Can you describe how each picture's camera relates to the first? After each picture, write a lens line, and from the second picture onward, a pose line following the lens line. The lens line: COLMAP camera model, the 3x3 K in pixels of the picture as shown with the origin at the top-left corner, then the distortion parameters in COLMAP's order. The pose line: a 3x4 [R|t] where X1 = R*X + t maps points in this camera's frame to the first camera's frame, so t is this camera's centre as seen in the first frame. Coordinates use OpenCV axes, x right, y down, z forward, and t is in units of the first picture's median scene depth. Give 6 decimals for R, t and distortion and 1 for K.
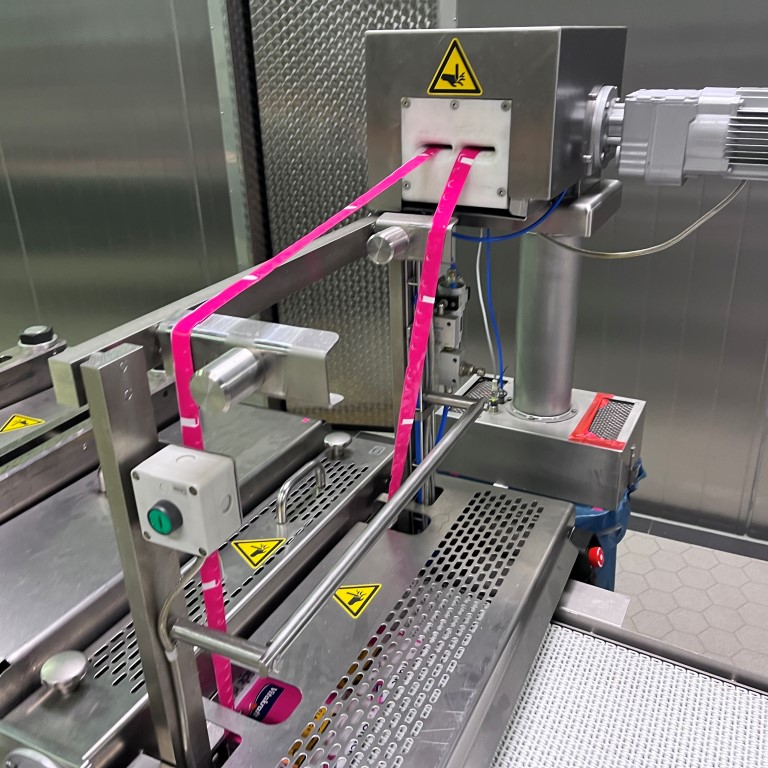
lens RADIAL K [[777.0, 0, 384.9], [0, 777.0, 385.9], [0, 0, 1]] dist [0.022427, 0.000000]
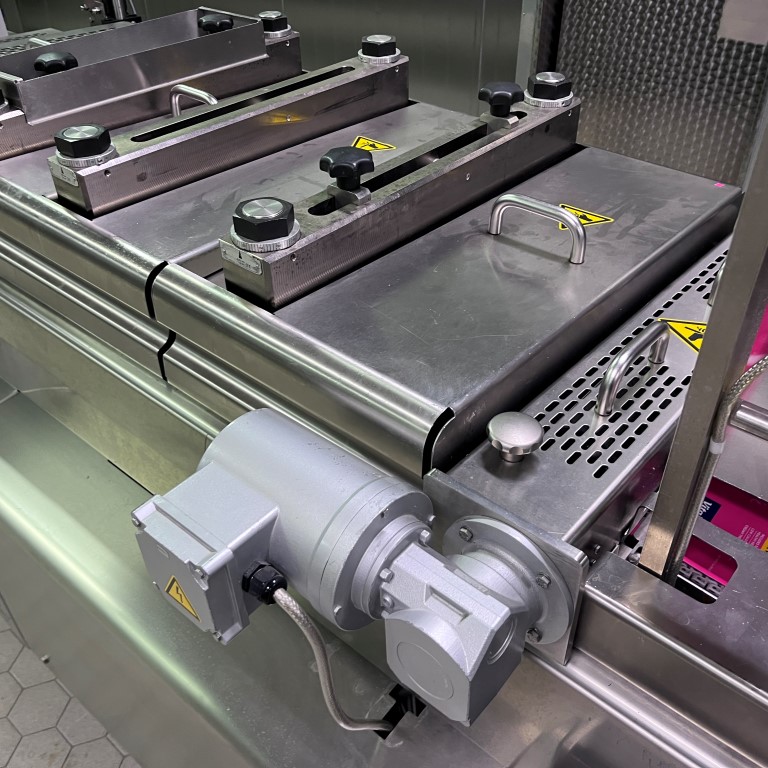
lens RADIAL K [[777.0, 0, 385.7], [0, 777.0, 382.4], [0, 0, 1]] dist [0.022427, 0.000000]
pose [[0.966340, 0.176961, -0.186741, -0.220765], [-0.126014, 0.958398, 0.256111, 0.068404], [0.224294, -0.223958, 0.948438, 0.120726]]
